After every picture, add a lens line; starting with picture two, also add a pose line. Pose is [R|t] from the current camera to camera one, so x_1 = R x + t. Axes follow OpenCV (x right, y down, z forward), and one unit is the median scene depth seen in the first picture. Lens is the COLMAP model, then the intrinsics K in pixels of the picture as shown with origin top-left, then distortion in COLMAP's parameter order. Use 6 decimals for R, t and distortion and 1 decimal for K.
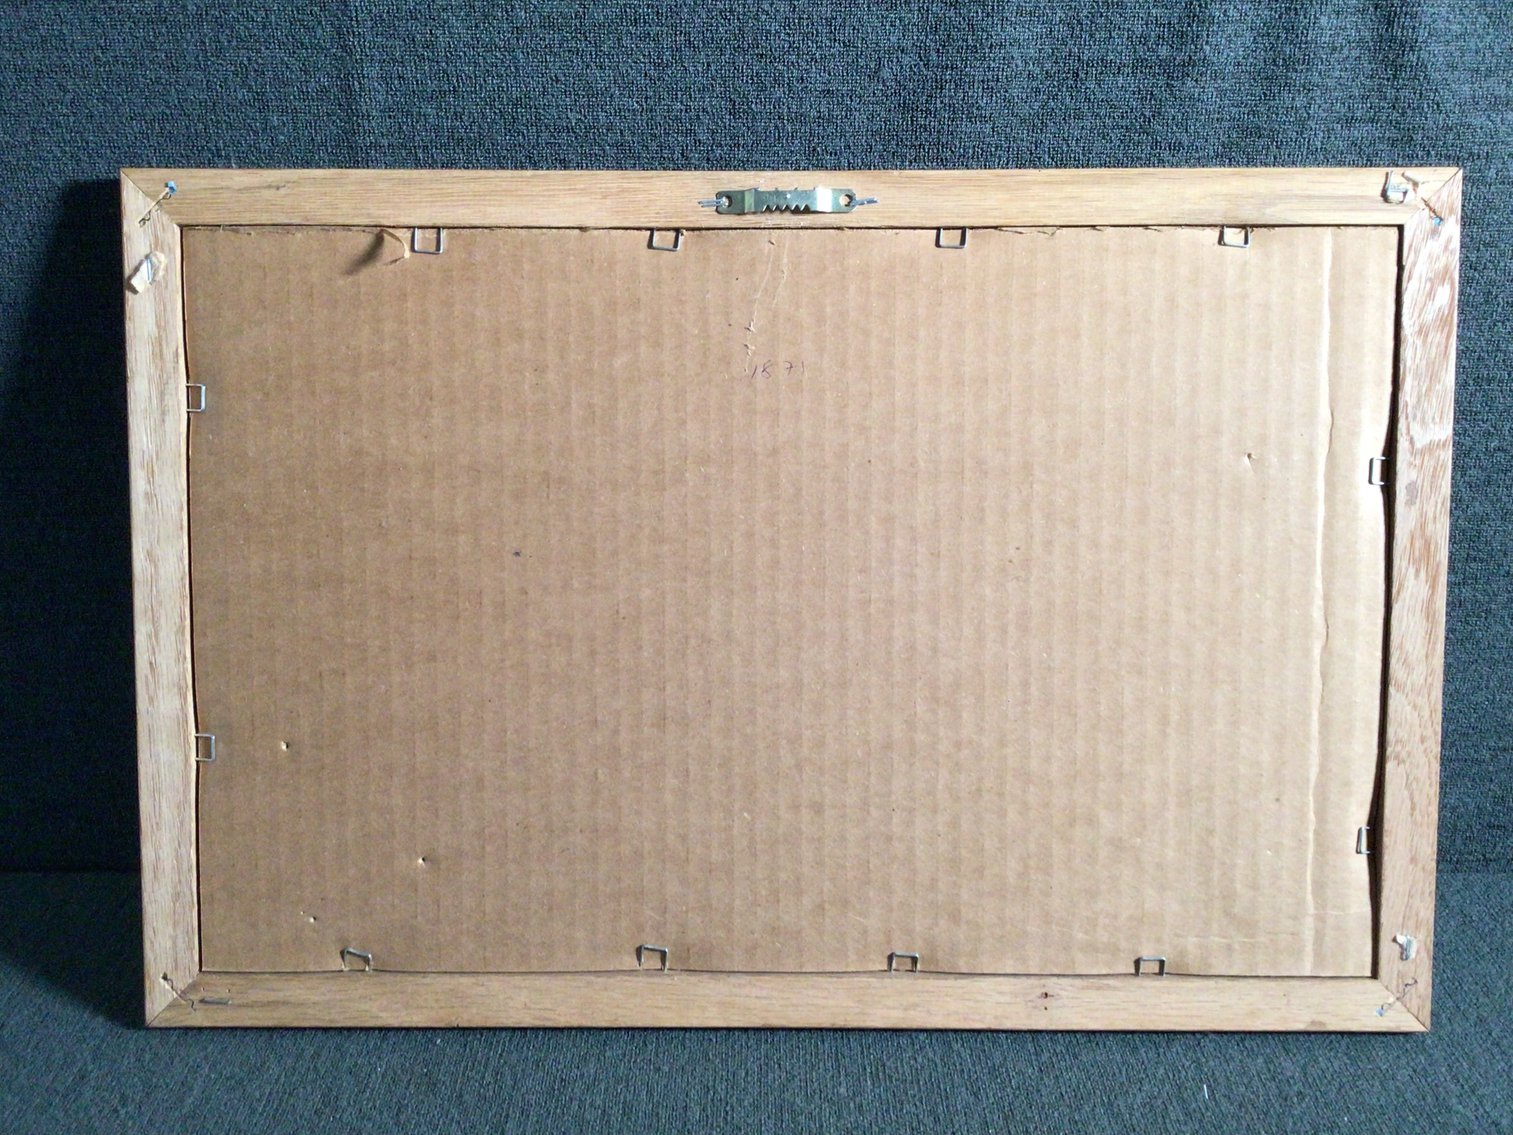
lens RADIAL K [[1392.4, 0, 764.0], [0, 1392.4, 571.0], [0, 0, 1]] dist [0.023890, -0.073431]
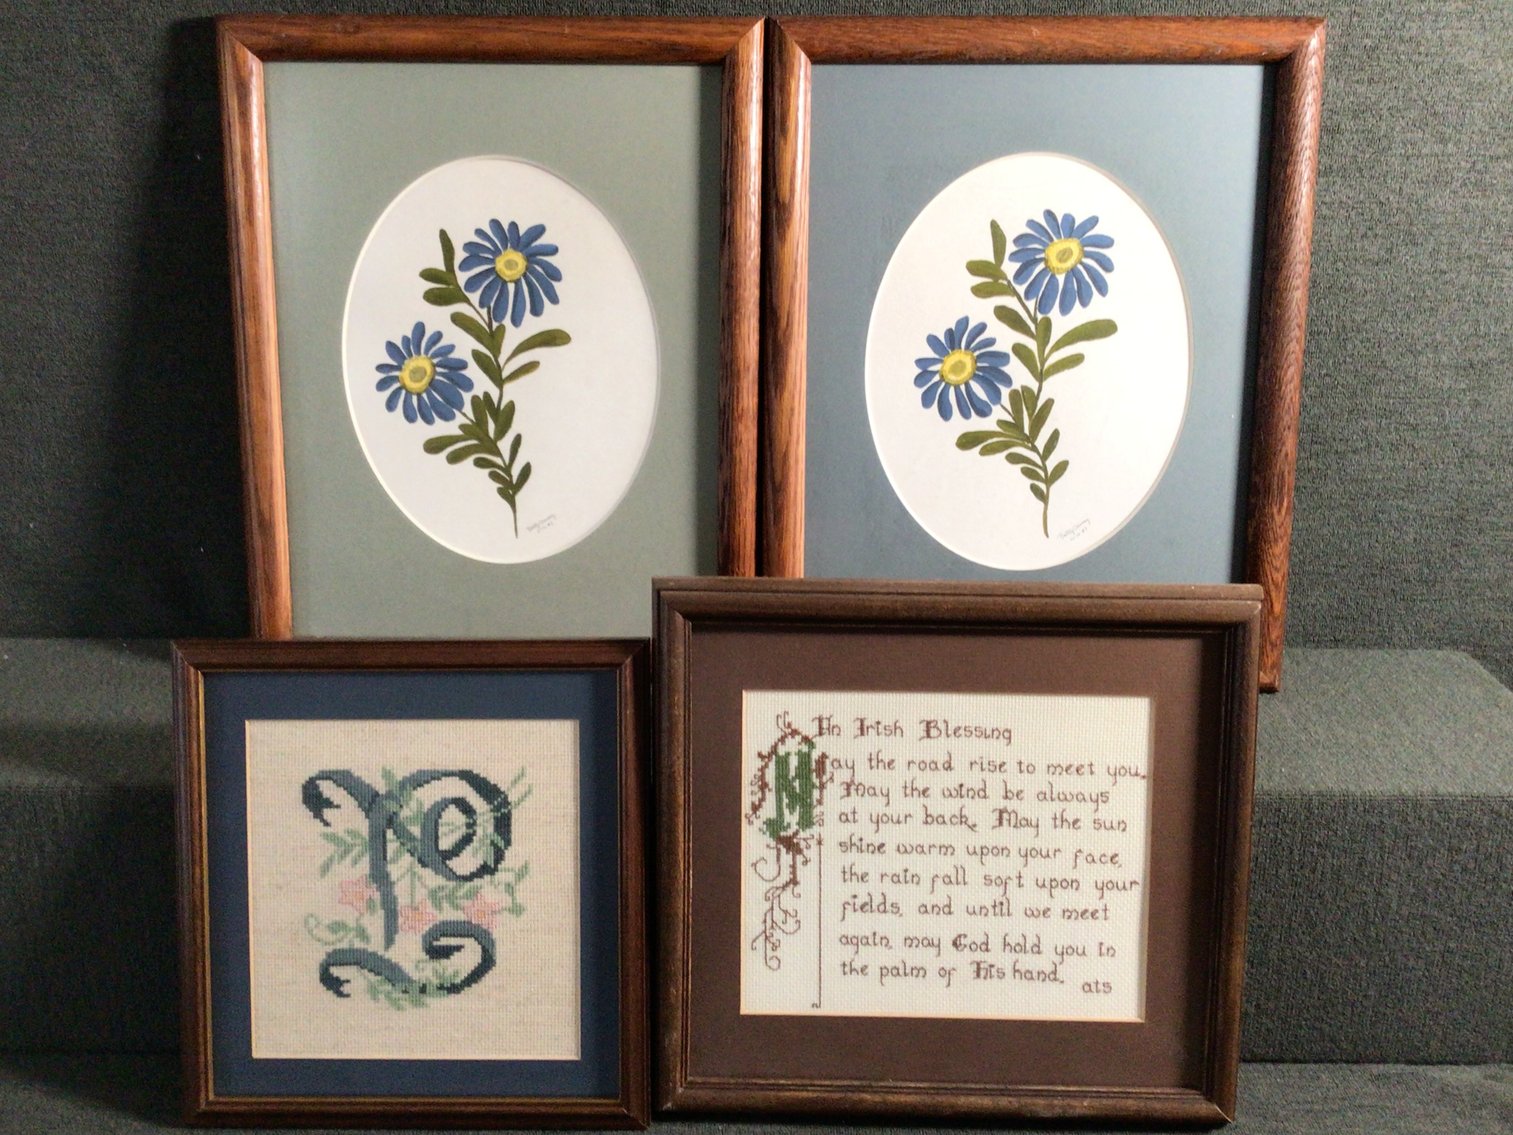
lens RADIAL K [[1392.4, 0, 742.6], [0, 1392.4, 569.8], [0, 0, 1]] dist [0.023890, -0.073431]
pose [[0.999714, 0.007815, -0.022601, -0.154196], [-0.008924, 0.998741, -0.049372, 0.260739], [0.022187, 0.049559, 0.998525, -0.758438]]
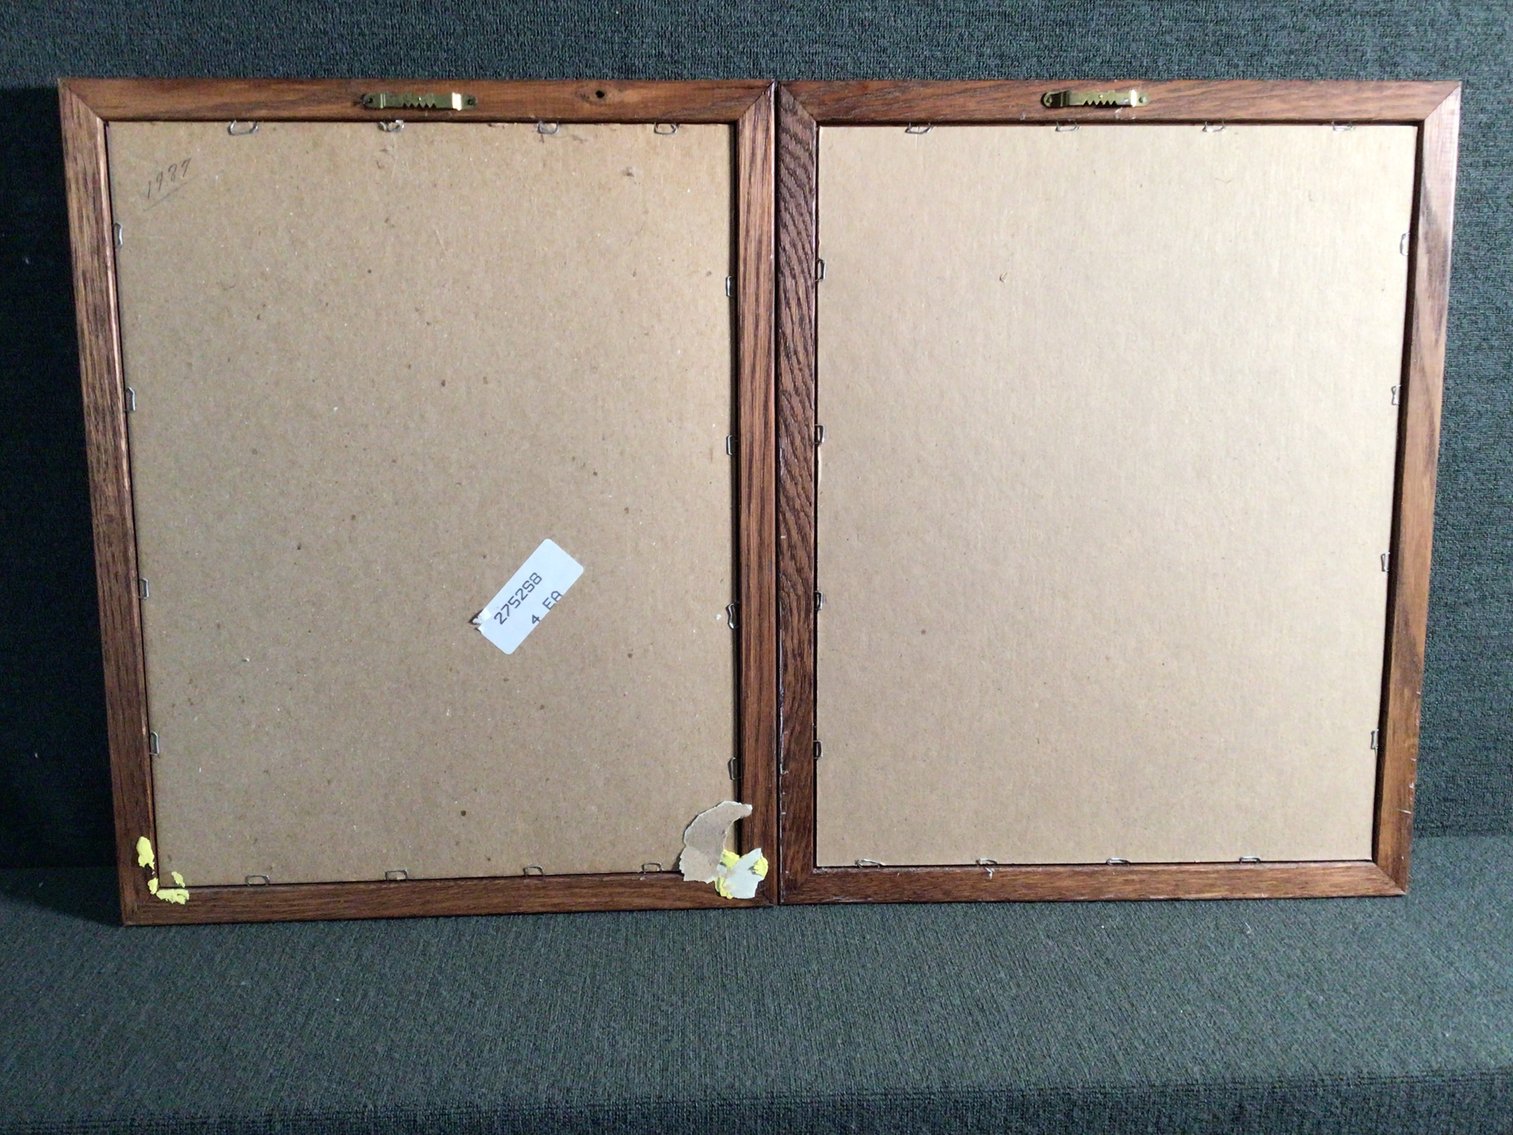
lens RADIAL K [[1392.4, 0, 746.9], [0, 1392.4, 561.5], [0, 0, 1]] dist [0.023890, -0.073431]
pose [[0.998932, -0.011985, 0.044626, -0.246048], [0.016876, 0.993690, -0.110886, 0.114233], [-0.043016, 0.111520, 0.992831, -0.388798]]
